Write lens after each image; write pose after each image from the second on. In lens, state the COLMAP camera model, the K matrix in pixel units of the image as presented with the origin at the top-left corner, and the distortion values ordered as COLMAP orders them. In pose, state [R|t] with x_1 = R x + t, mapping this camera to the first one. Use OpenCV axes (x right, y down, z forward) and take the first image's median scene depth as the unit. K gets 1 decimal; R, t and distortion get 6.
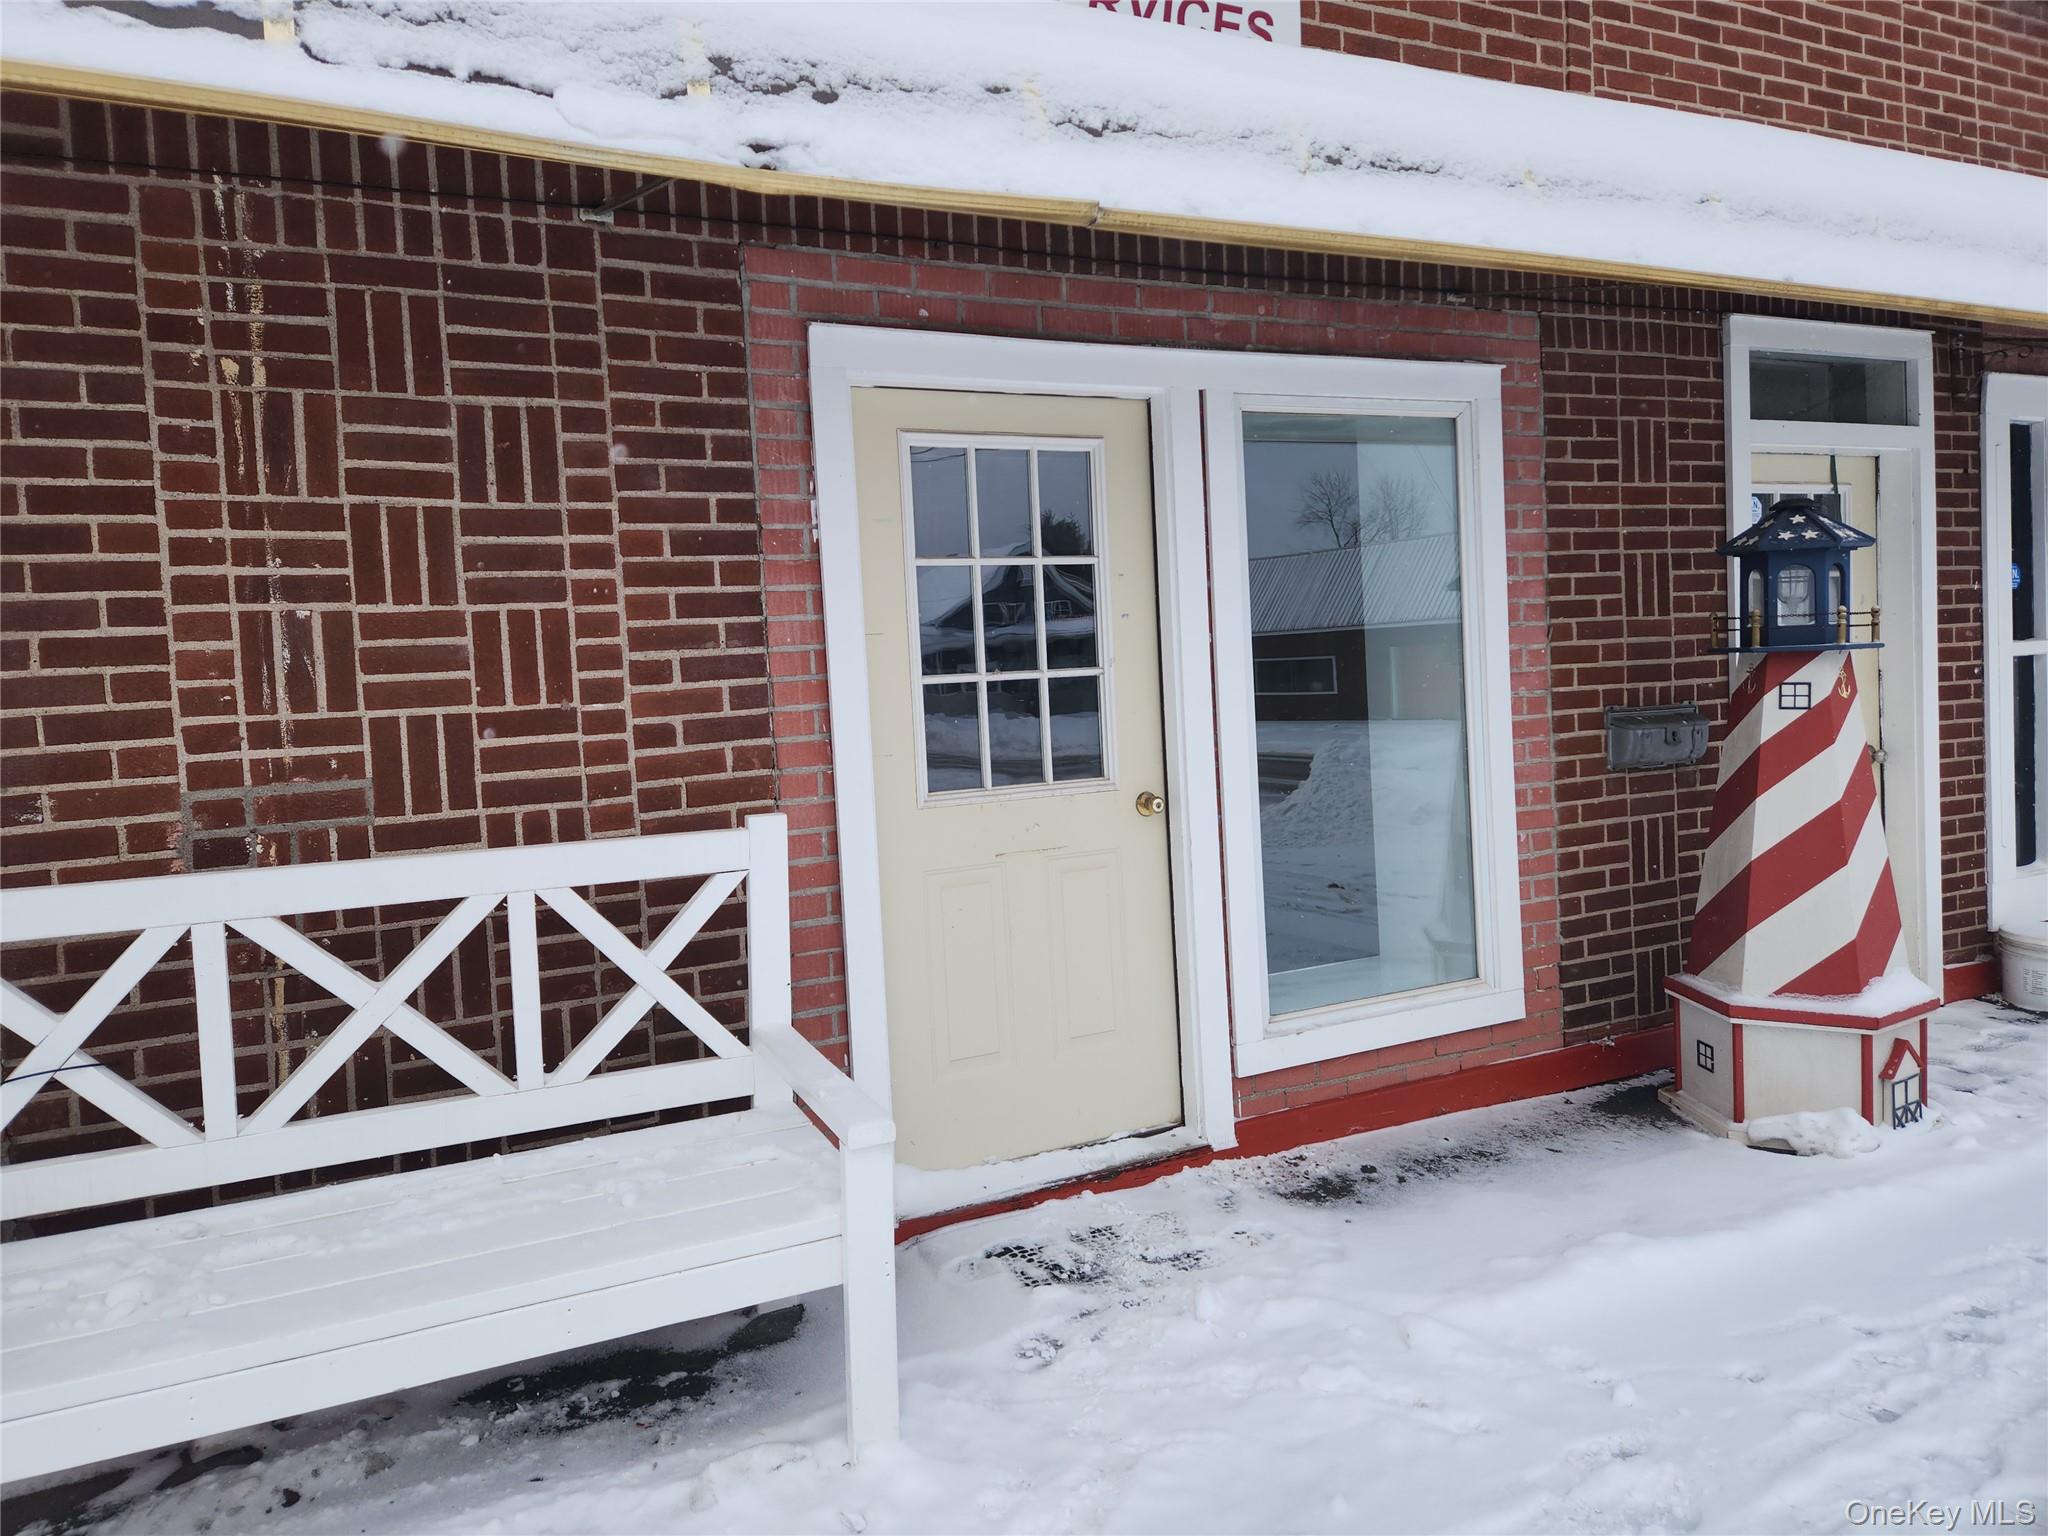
lens RADIAL K [[1347.4, 0, 998.4], [0, 1347.4, 744.1], [0, 0, 1]] dist [0.093066, -0.082170]
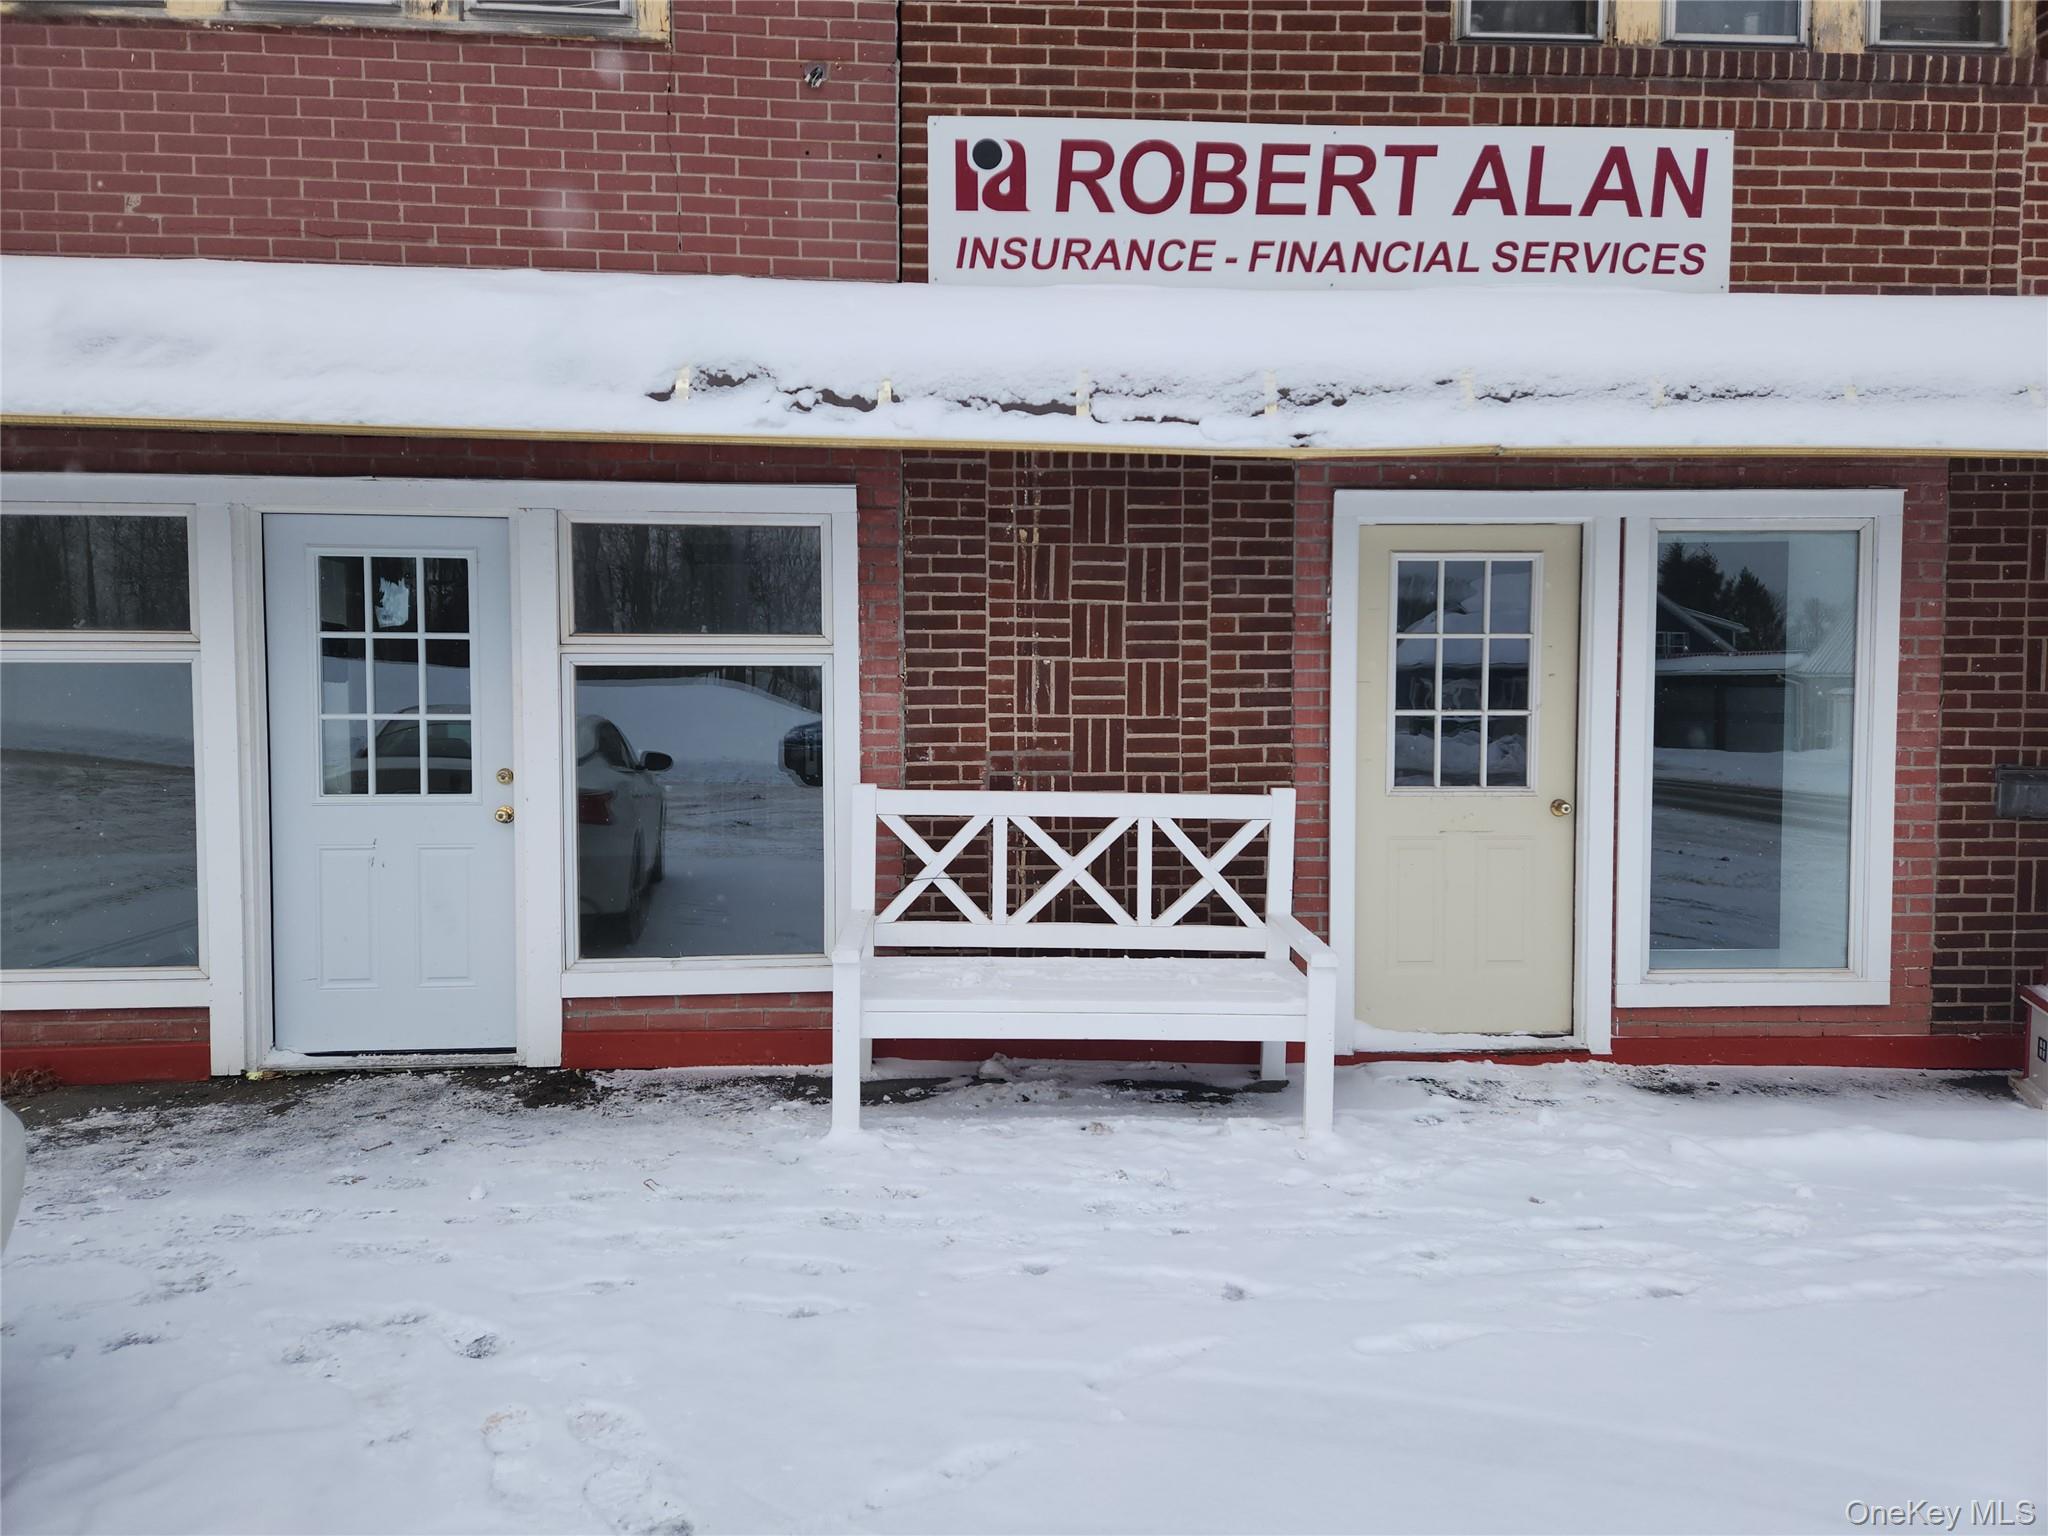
lens RADIAL K [[1347.4, 0, 998.4], [0, 1347.4, 744.1], [0, 0, 1]] dist [0.093066, -0.082170]
pose [[0.914501, 0.064717, -0.399375, 0.171526], [-0.067868, 0.997675, 0.006262, 0.010576], [0.398851, 0.021378, 0.916766, -0.683086]]
